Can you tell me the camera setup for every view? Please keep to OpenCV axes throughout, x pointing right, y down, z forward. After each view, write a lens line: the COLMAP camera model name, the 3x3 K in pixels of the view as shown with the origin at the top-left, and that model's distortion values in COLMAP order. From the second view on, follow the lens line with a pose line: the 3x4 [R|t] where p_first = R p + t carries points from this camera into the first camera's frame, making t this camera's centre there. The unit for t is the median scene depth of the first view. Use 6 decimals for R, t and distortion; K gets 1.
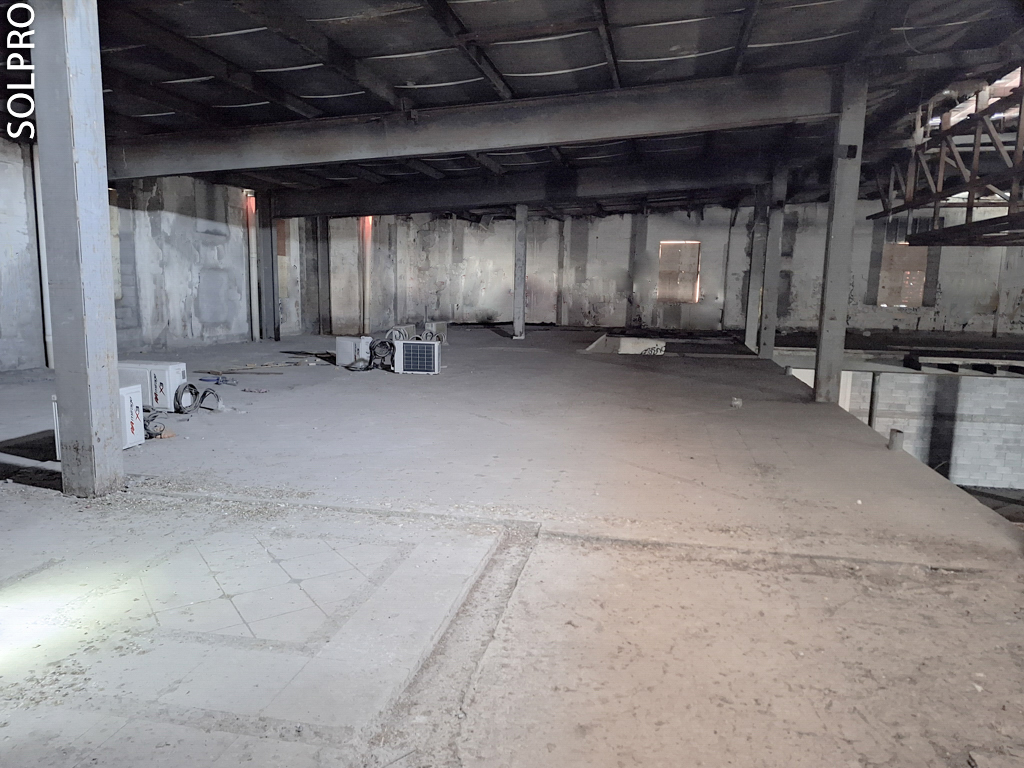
lens RADIAL K [[718.1, 0, 517.8], [0, 718.1, 393.8], [0, 0, 1]] dist [0.085169, -0.094861]
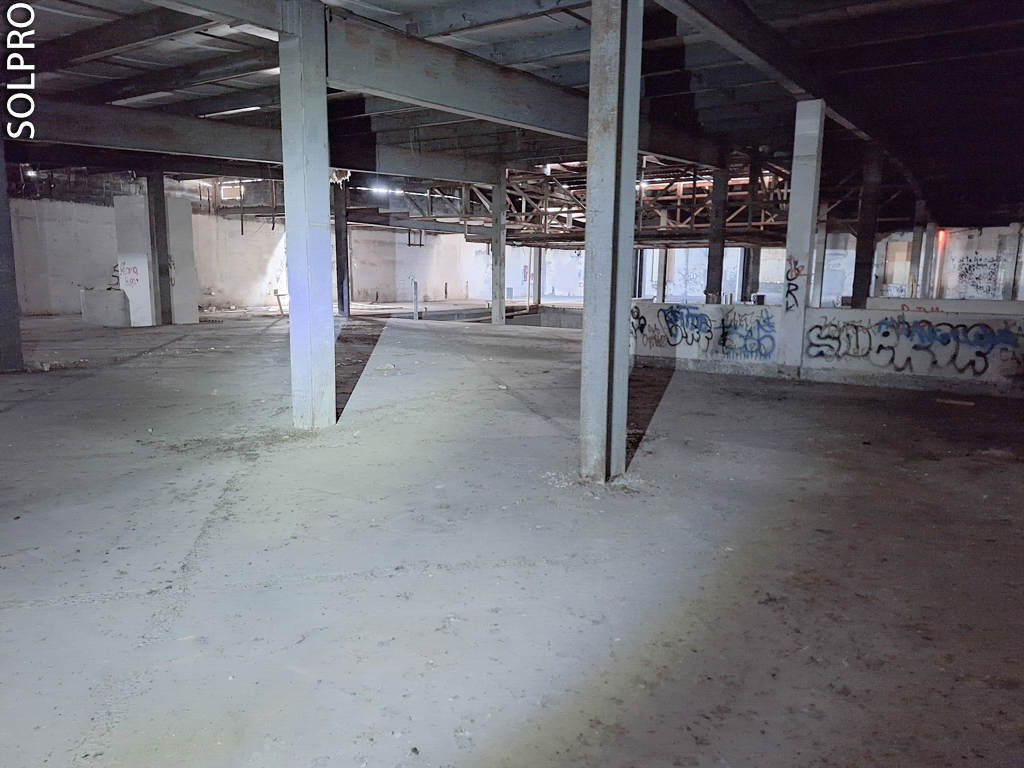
lens RADIAL K [[718.1, 0, 518.1], [0, 718.1, 385.2], [0, 0, 1]] dist [0.085169, -0.094861]
pose [[-0.355244, 0.120876, -0.926925, 1.699221], [-0.156887, 0.969829, 0.186598, -0.072874], [0.921514, 0.211711, -0.325562, 0.726542]]
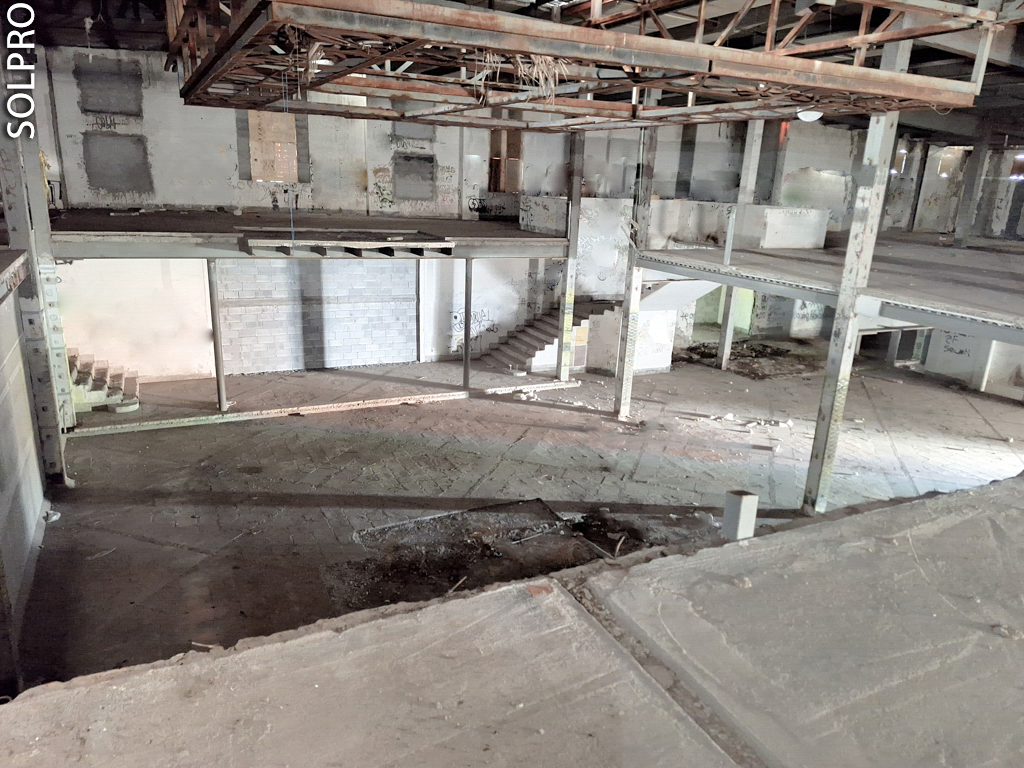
lens RADIAL K [[718.1, 0, 517.5], [0, 718.1, 395.8], [0, 0, 1]] dist [0.085169, -0.094861]
pose [[0.786205, -0.164063, 0.595789, 0.205364], [0.063356, 0.980433, 0.186378, -0.006610], [-0.614709, -0.108784, 0.781216, 0.060811]]
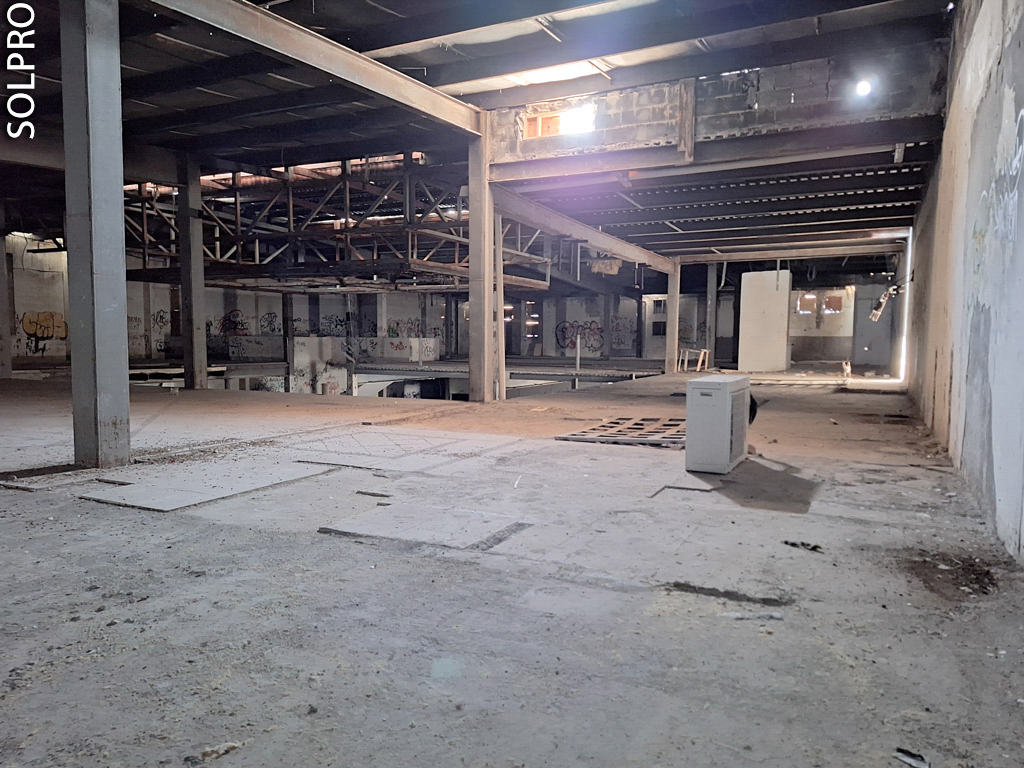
lens RADIAL K [[718.1, 0, 507.0], [0, 718.1, 402.0], [0, 0, 1]] dist [0.085169, -0.094861]
pose [[0.254281, -0.101529, 0.961786, -0.368904], [0.141560, 0.987671, 0.066835, 0.012824], [-0.956714, 0.119156, 0.265518, 0.031559]]
